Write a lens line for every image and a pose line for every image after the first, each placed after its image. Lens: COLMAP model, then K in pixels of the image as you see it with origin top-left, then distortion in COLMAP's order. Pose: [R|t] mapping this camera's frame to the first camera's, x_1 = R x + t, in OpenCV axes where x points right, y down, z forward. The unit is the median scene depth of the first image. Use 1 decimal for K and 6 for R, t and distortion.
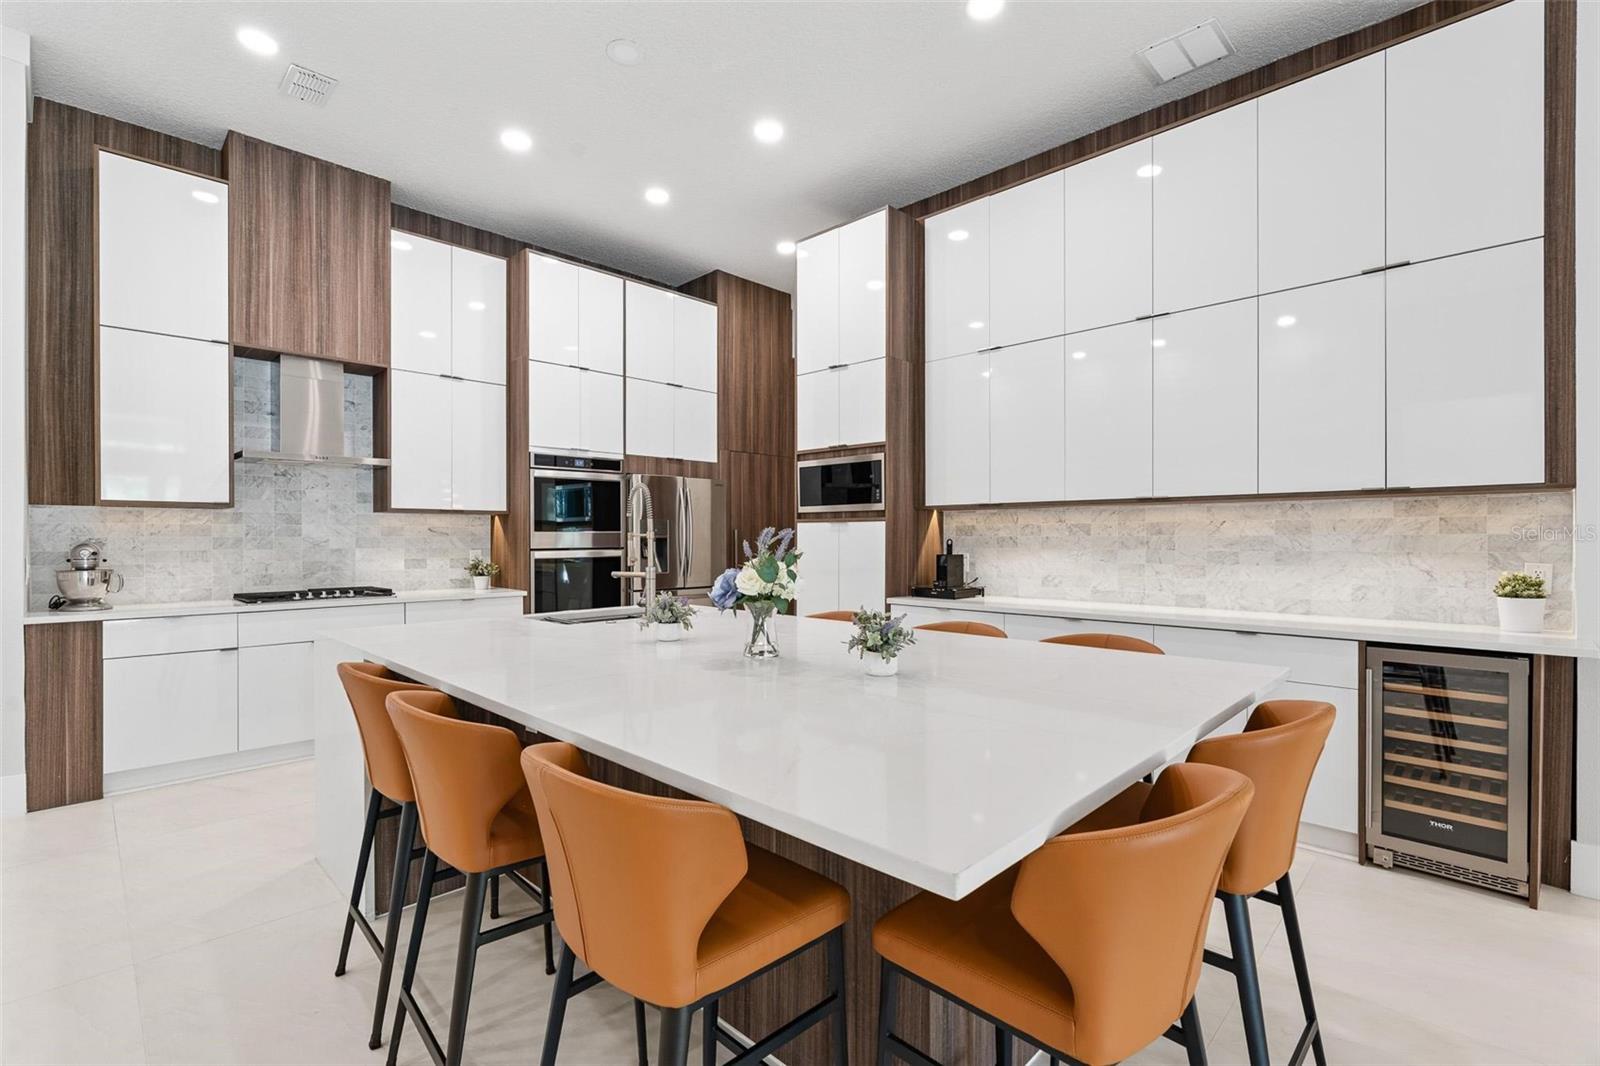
lens RADIAL K [[715.5, 0, 796.6], [0, 715.5, 540.6], [0, 0, 1]] dist [-0.009156, 0.003152]
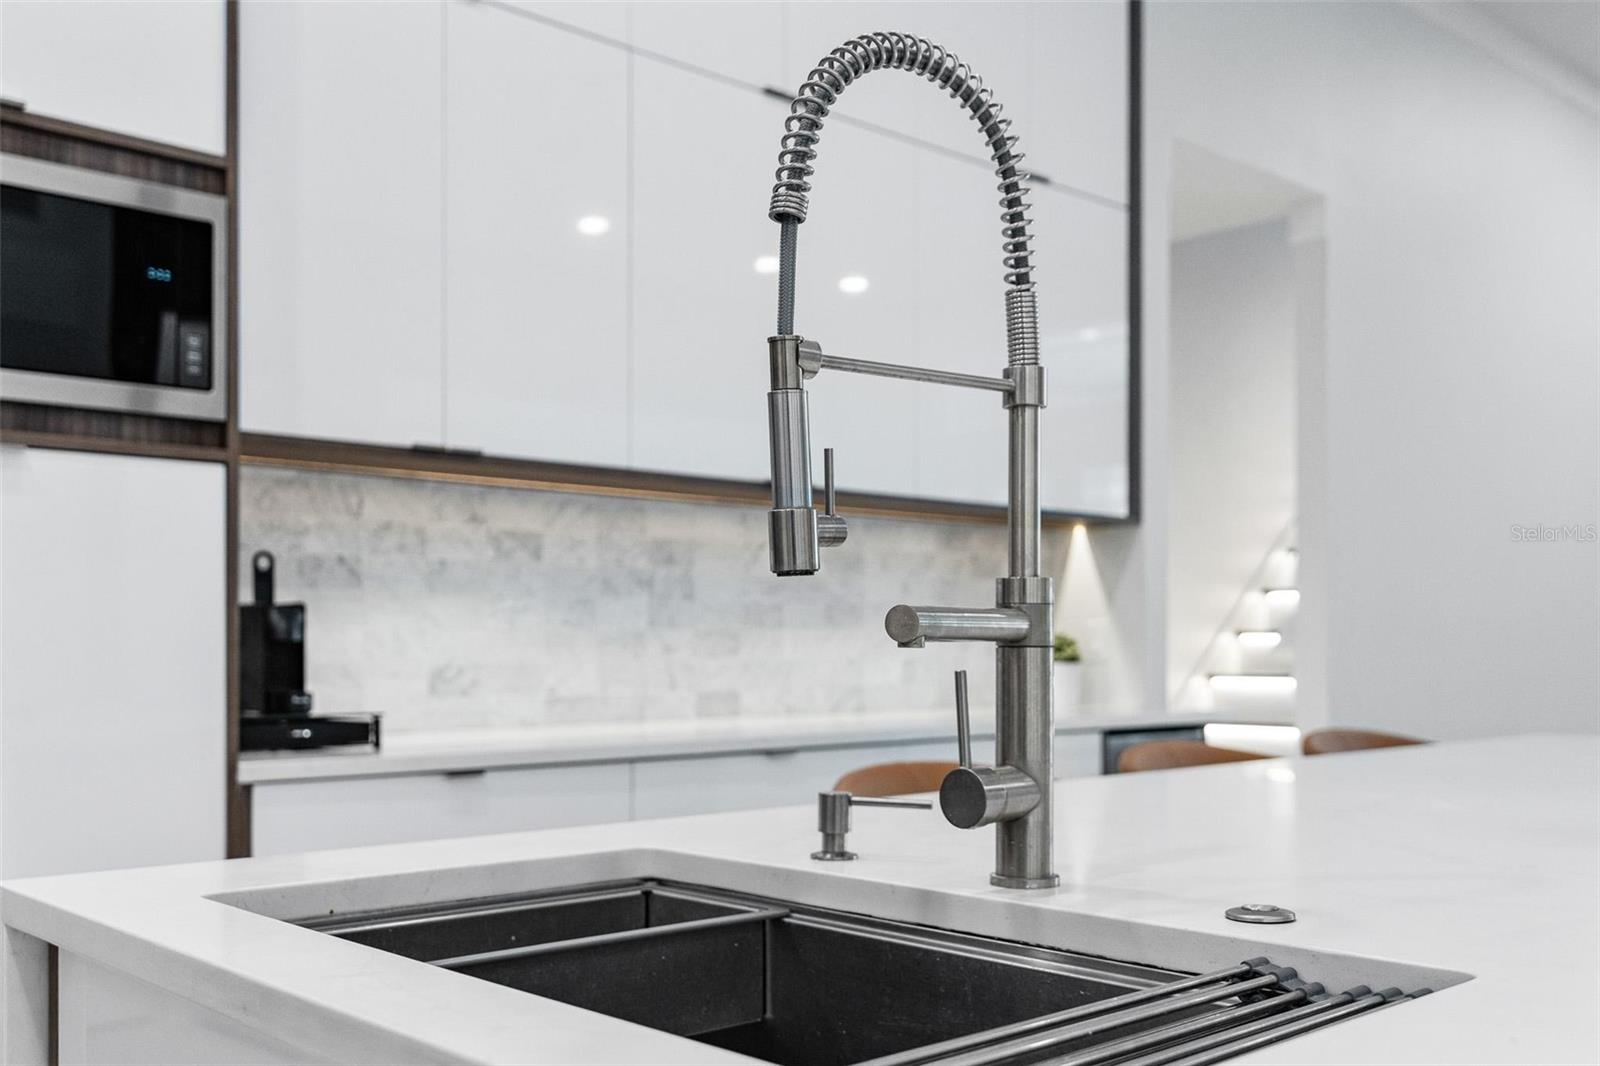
lens RADIAL K [[1554.3, 0, 778.7], [0, 1554.3, 631.6], [0, 0, 1]] dist [0.019775, 0.000000]
pose [[0.051173, 0.010454, 0.998635, -0.424152], [0.004897, 0.999931, -0.010718, 0.039616], [-0.998678, 0.005438, 0.051119, 0.773244]]
